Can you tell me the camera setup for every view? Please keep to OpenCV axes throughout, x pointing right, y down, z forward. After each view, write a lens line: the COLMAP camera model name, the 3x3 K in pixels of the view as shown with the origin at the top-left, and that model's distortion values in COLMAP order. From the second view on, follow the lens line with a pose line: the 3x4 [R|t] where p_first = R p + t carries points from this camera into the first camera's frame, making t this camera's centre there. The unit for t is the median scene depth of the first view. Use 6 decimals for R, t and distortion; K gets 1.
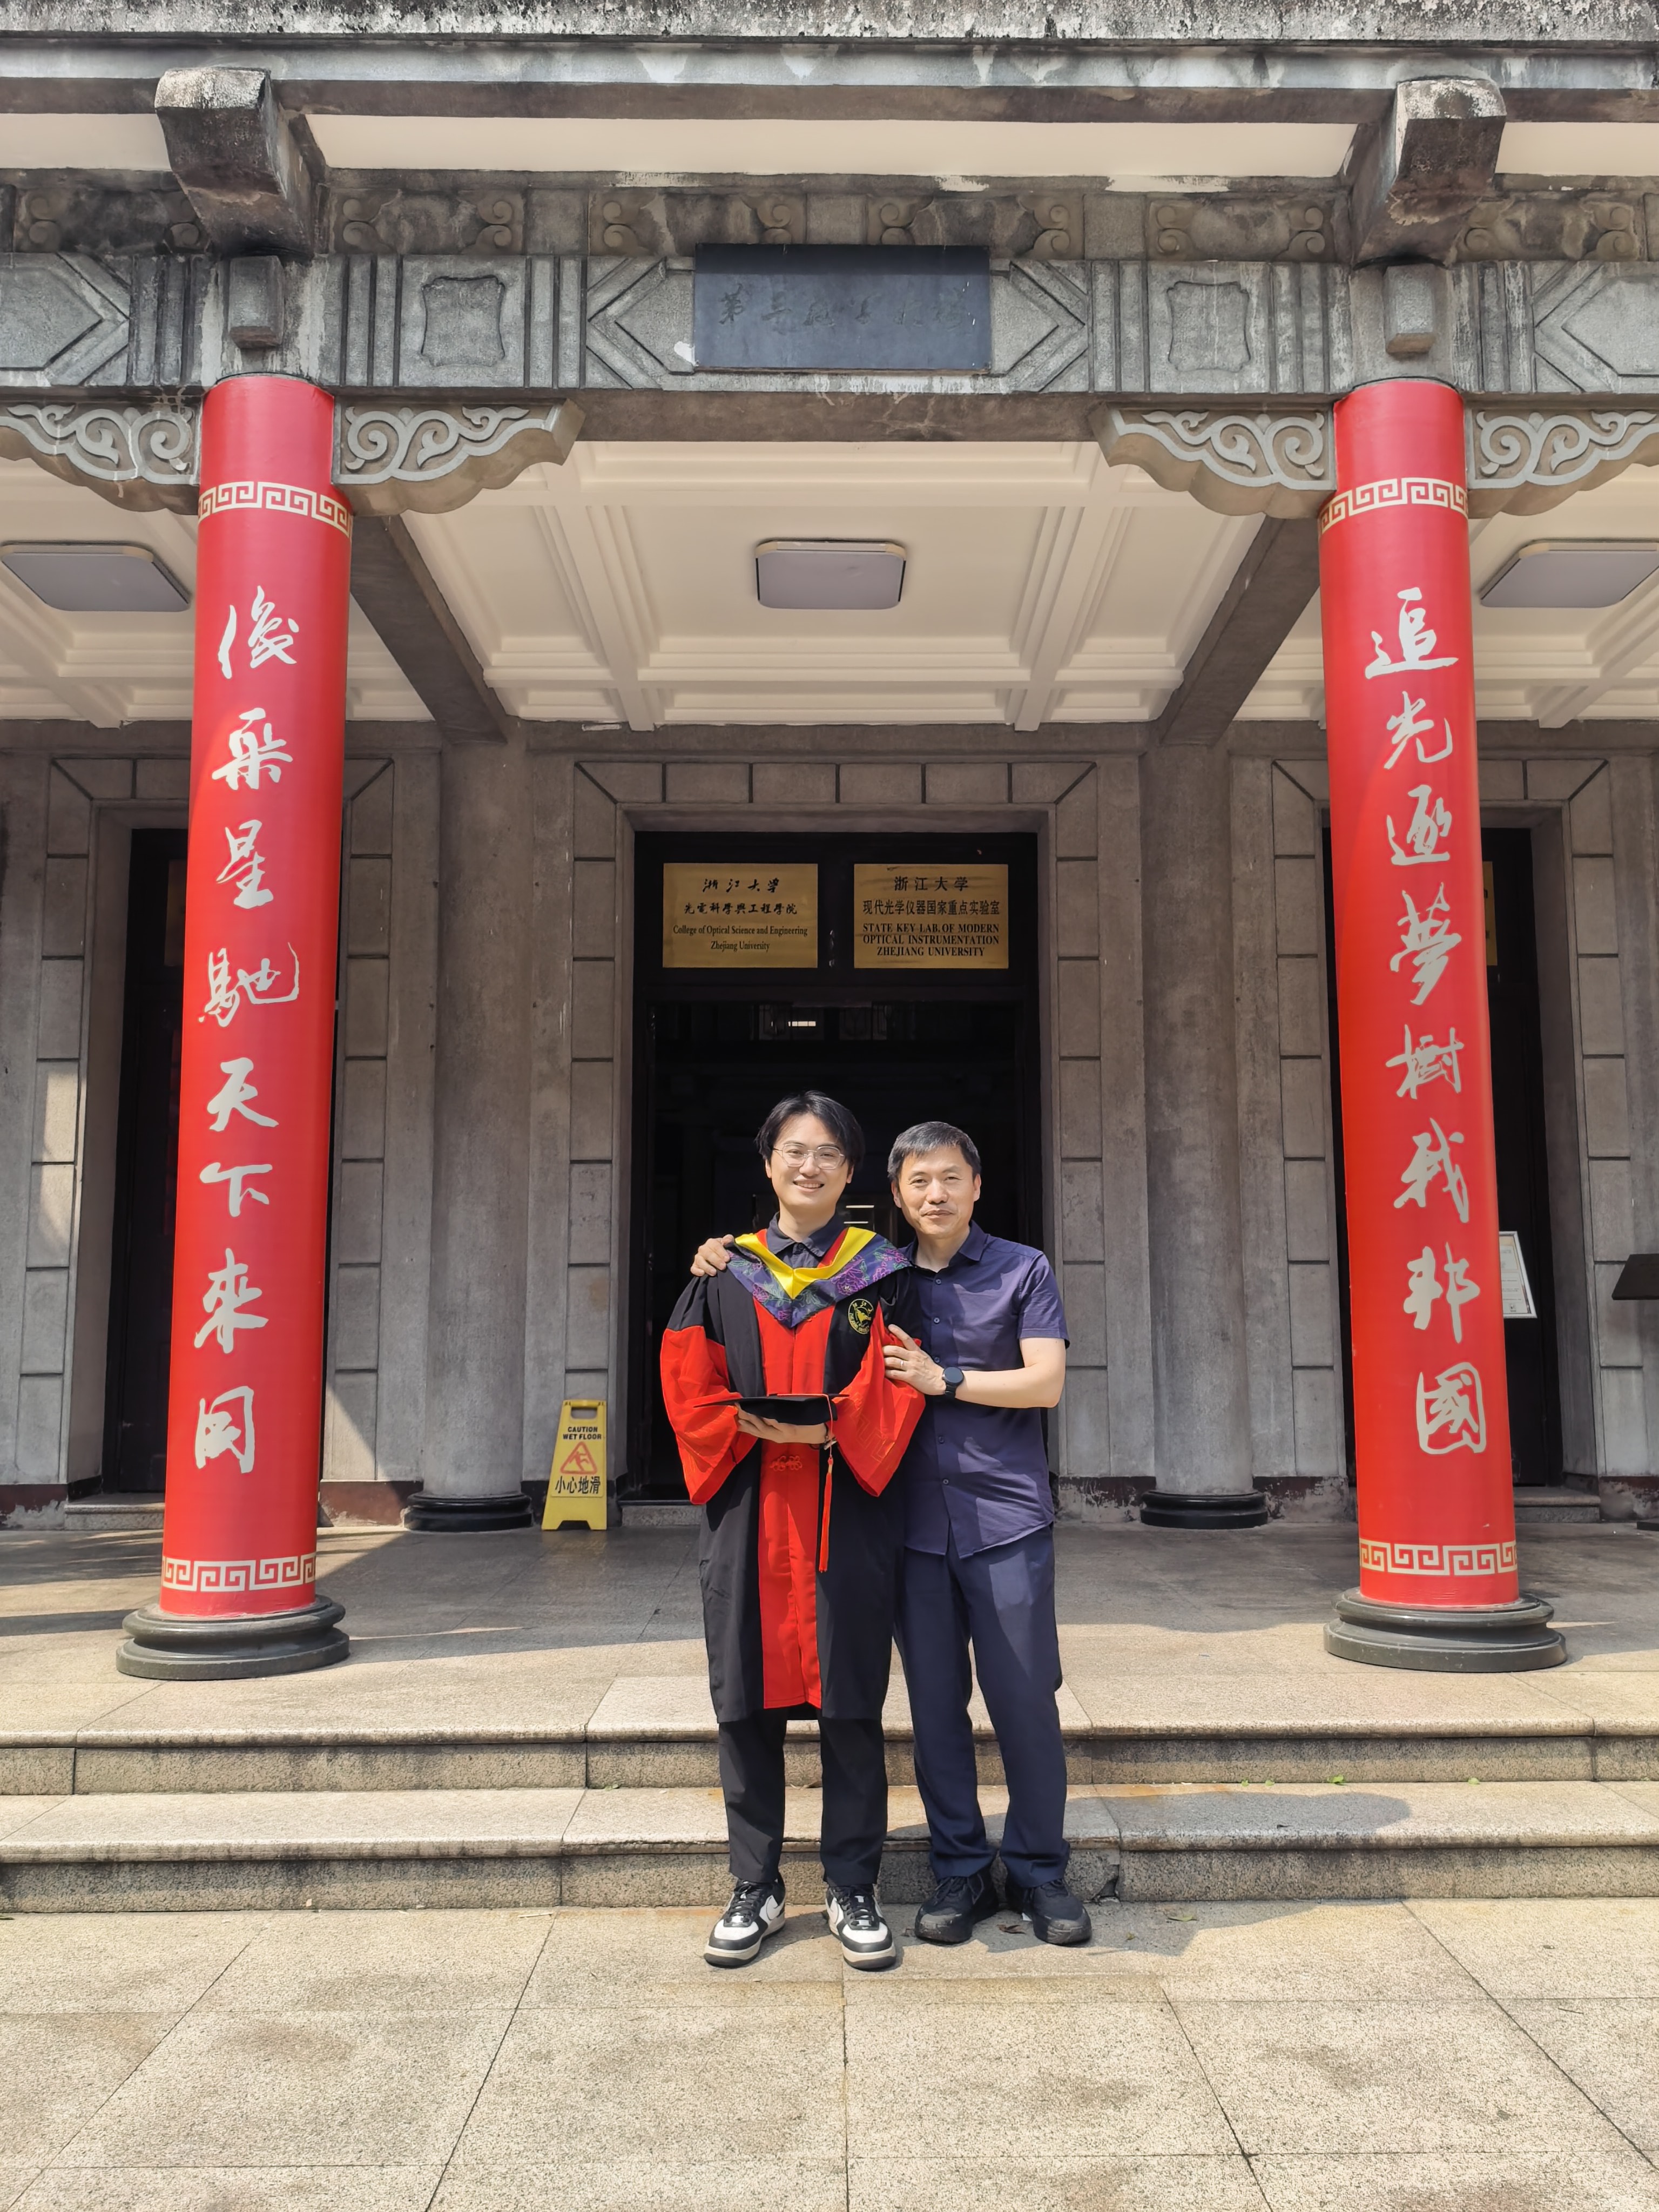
lens RADIAL K [[1805.4, 0, 825.4], [0, 1805.4, 1114.5], [0, 0, 1]] dist [0.033016, -0.020183]
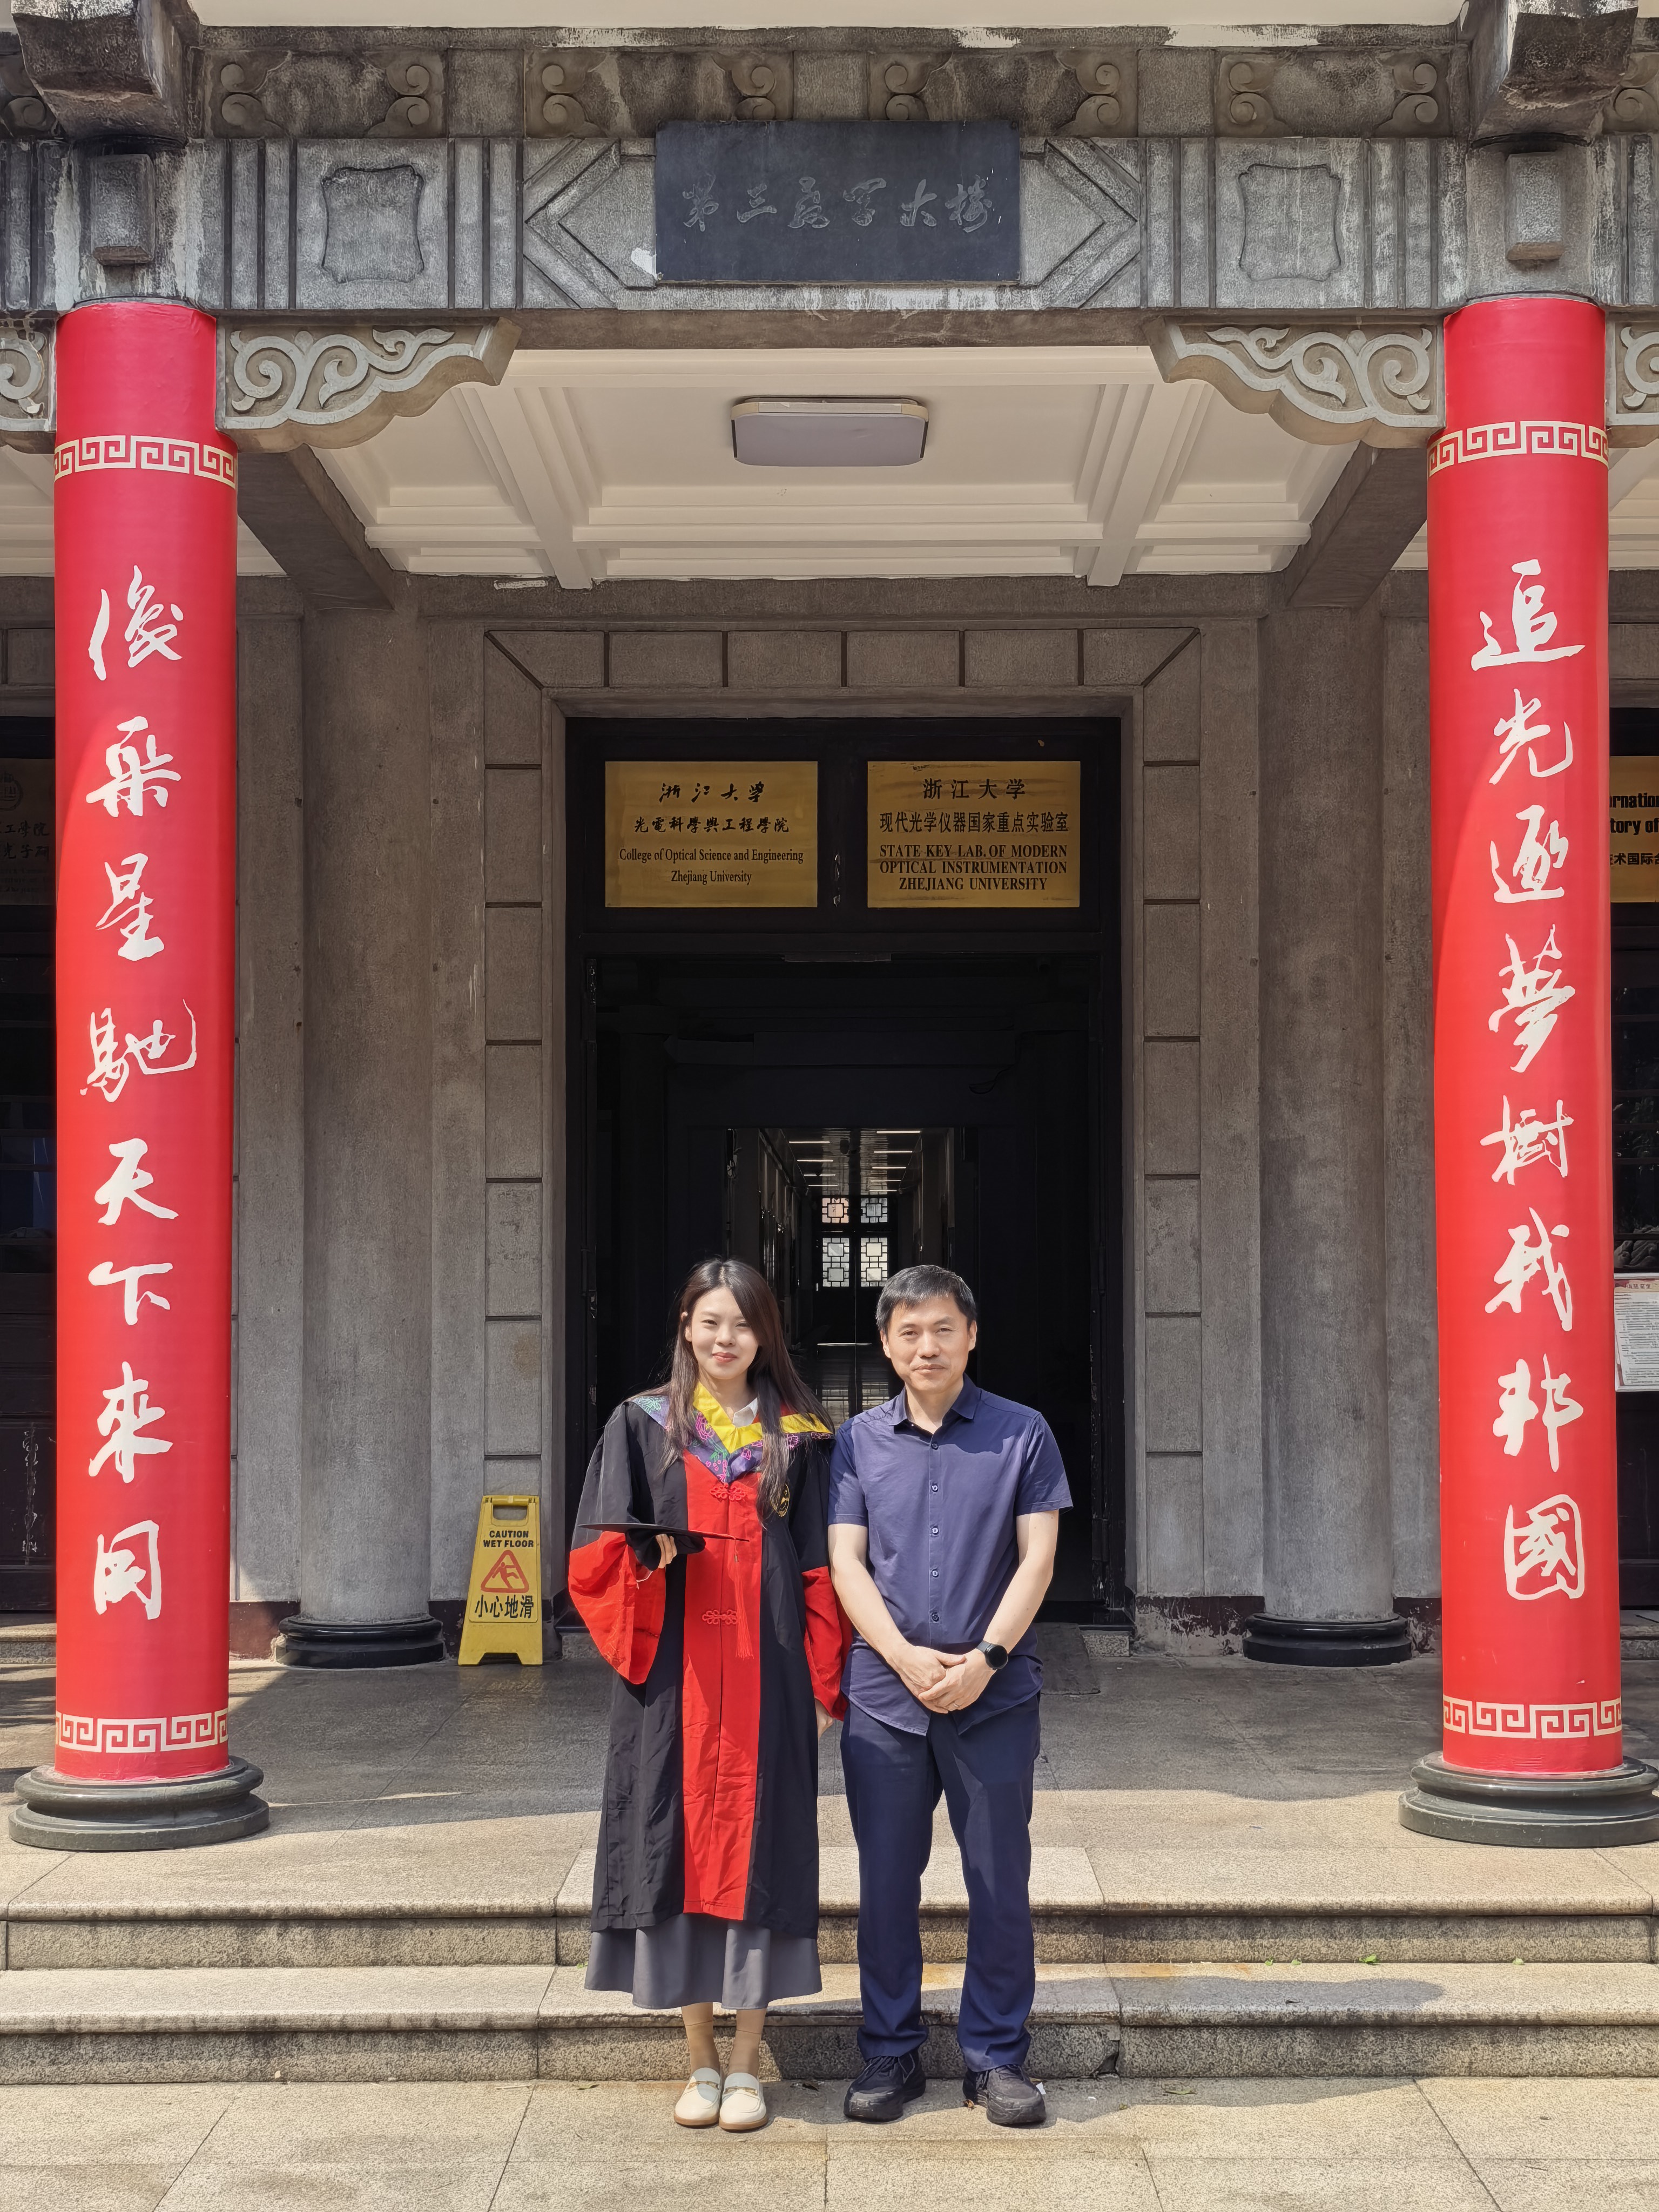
lens RADIAL K [[2971.8, 0, 786.2], [0, 2971.8, 1206.6], [0, 0, 1]] dist [0.057207, 0.000000]
pose [[0.999787, -0.001353, -0.020597, 0.013360], [0.003090, 0.996415, 0.084548, -0.110168], [0.020409, -0.084593, 0.996207, -0.371853]]
